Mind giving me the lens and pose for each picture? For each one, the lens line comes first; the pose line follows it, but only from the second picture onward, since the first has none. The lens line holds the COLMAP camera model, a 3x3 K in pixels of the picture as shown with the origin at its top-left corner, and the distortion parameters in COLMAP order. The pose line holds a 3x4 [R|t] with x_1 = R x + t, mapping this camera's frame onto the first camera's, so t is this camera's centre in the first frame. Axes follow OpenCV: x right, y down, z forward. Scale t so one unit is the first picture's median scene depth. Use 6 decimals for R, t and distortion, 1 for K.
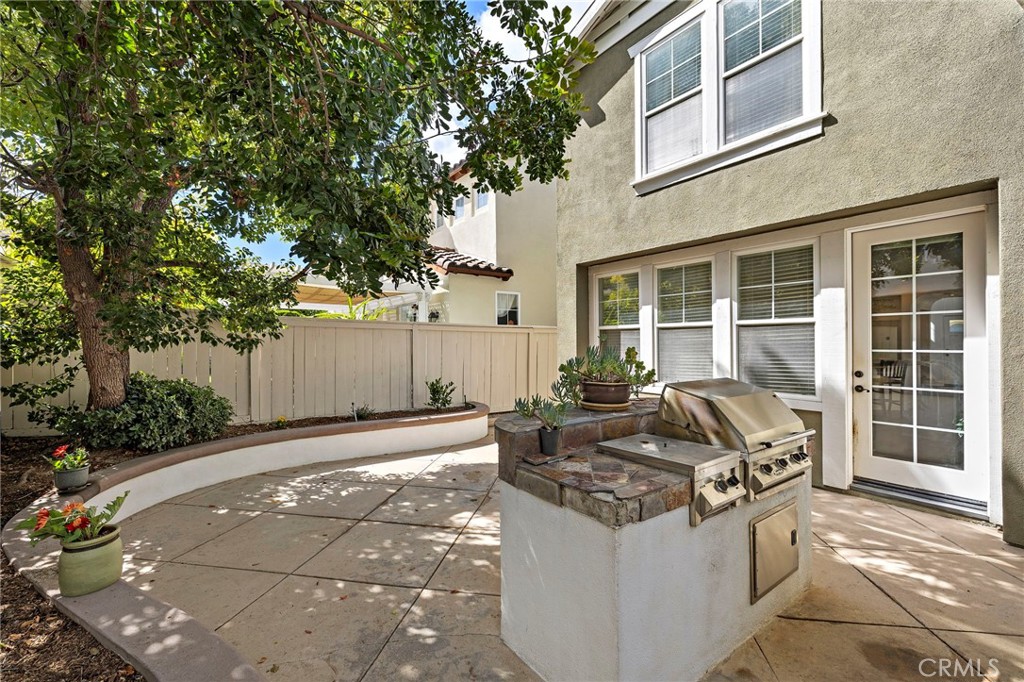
lens RADIAL K [[432.2, 0, 508.4], [0, 432.2, 336.9], [0, 0, 1]] dist [0.004556, 0.000326]
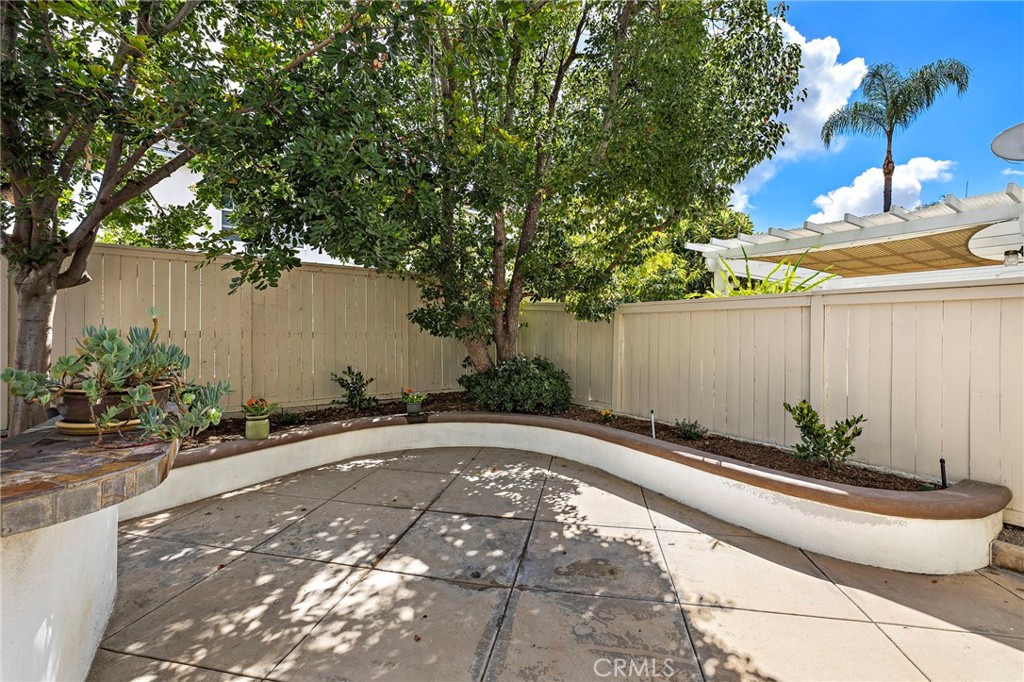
lens RADIAL K [[435.4, 0, 509.9], [0, 435.4, 337.4], [0, 0, 1]] dist [0.002488, 0.000374]
pose [[-0.039975, 0.001130, -0.999200, 0.565193], [0.014570, 0.999894, 0.000548, 0.029527], [0.999094, -0.014537, -0.039987, 1.095828]]
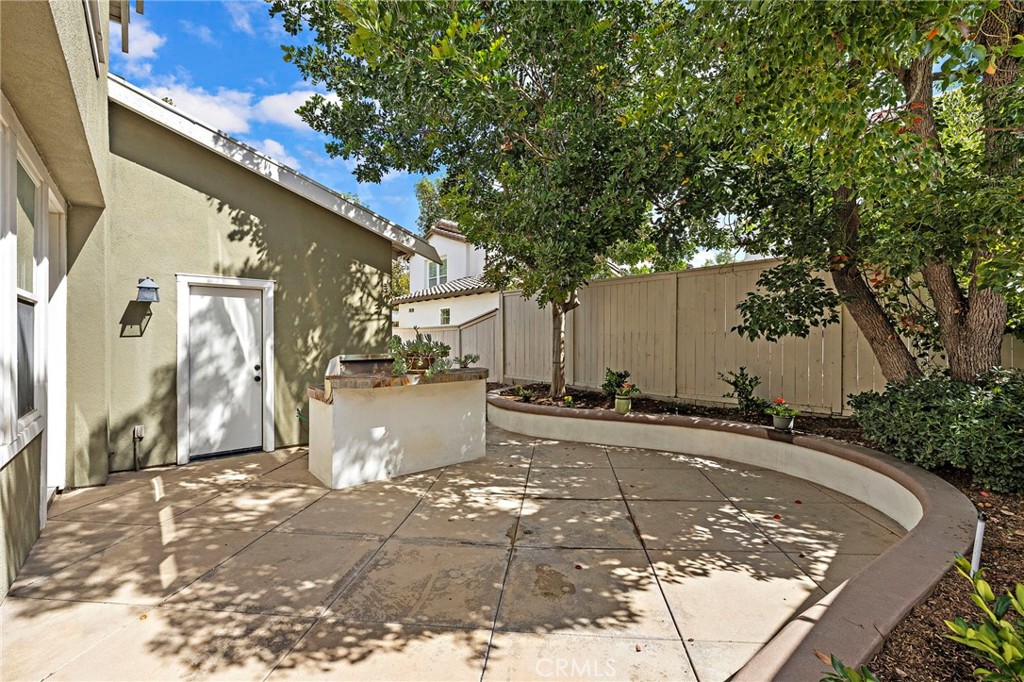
lens RADIAL K [[445.2, 0, 512.0], [0, 445.2, 341.0], [0, 0, 1]] dist [0.040791, 0.000157]
pose [[-0.997686, 0.007383, -0.067587, -0.002269], [0.007716, 0.999959, -0.004677, 0.038414], [0.067550, -0.005188, -0.997702, 1.823693]]
